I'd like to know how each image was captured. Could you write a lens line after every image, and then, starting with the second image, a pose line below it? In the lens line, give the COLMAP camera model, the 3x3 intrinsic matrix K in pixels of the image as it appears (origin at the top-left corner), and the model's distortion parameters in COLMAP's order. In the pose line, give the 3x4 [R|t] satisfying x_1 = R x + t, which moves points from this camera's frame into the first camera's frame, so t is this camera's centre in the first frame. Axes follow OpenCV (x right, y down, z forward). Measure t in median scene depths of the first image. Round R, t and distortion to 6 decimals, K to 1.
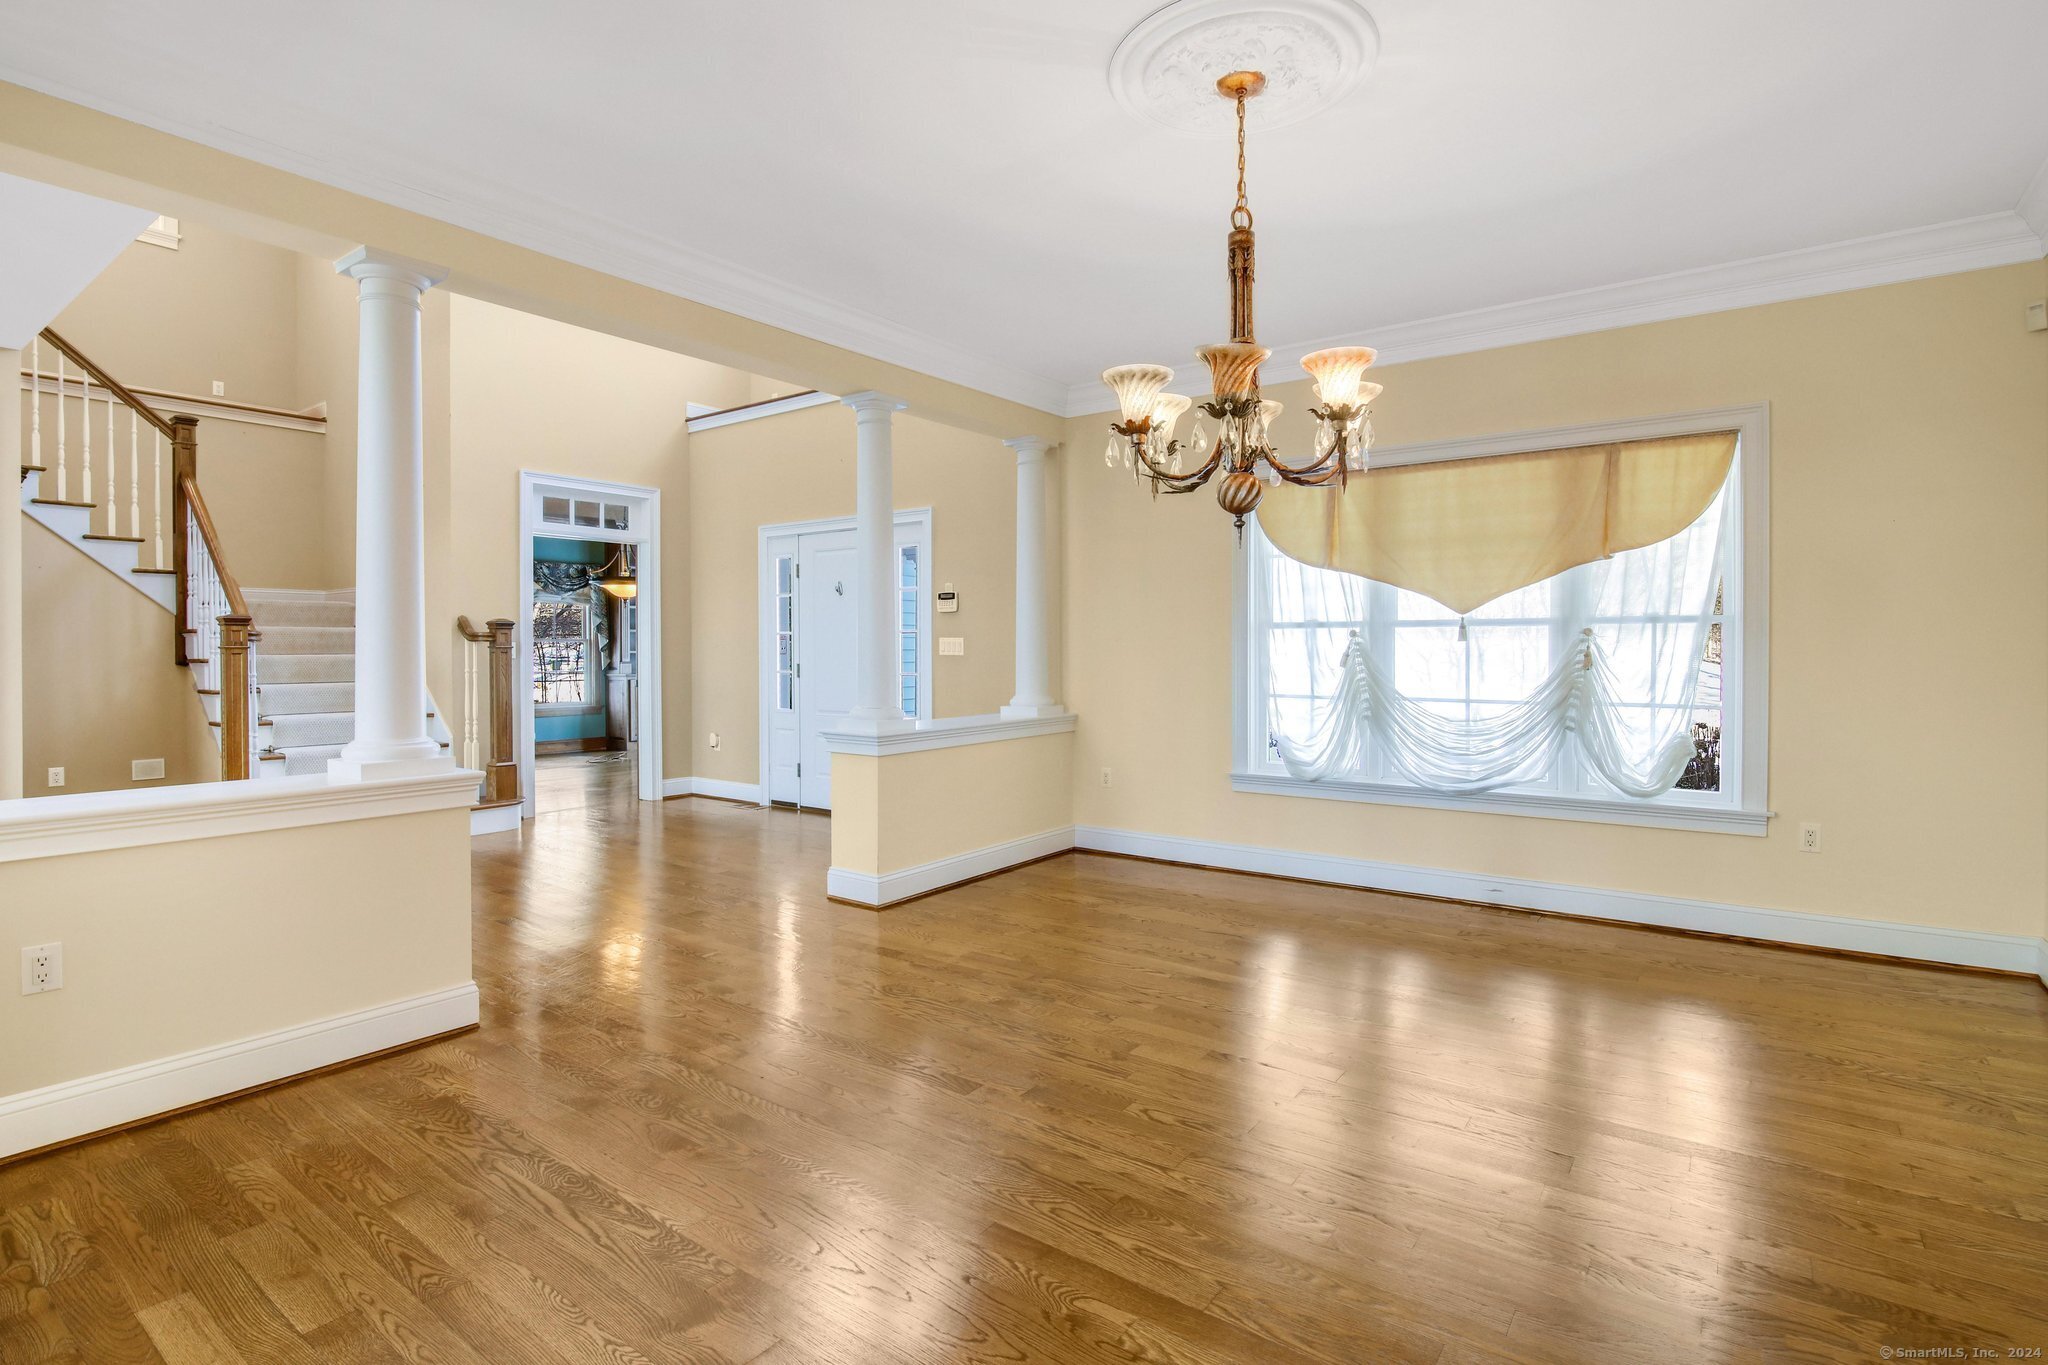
lens RADIAL K [[946.3, 0, 1075.9], [0, 946.3, 668.6], [0, 0, 1]] dist [-0.026515, 0.000561]
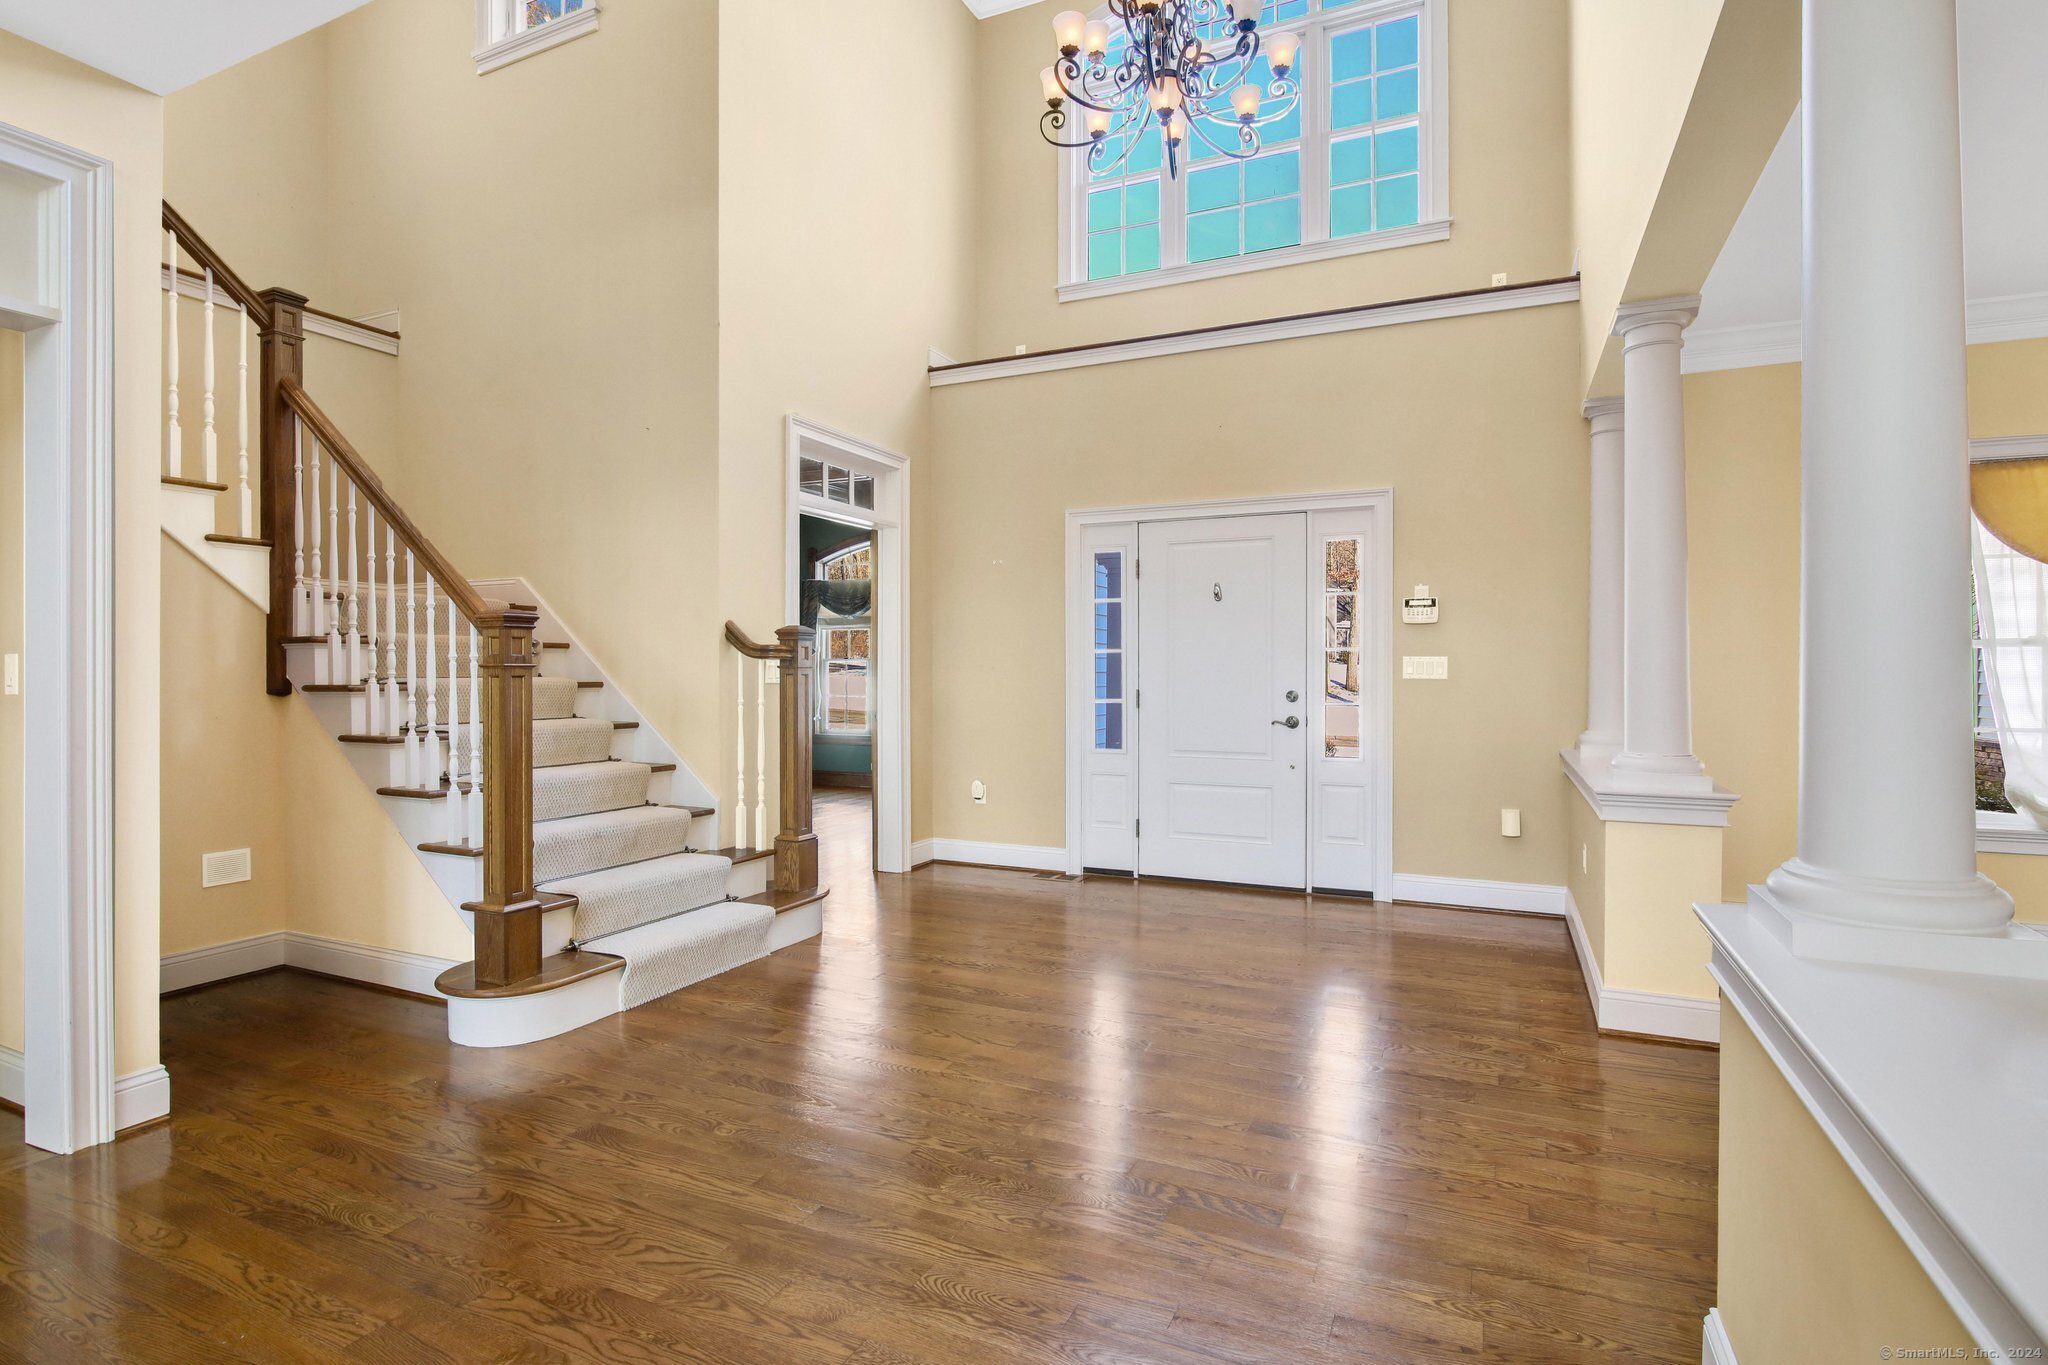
lens RADIAL K [[946.3, 0, 1065.1], [0, 946.3, 679.4], [0, 0, 1]] dist [-0.026515, 0.000561]
pose [[0.981520, 0.000247, 0.191362, -0.519663], [0.001817, 0.999942, -0.010610, -0.005510], [-0.191353, 0.010762, 0.981462, 0.265629]]
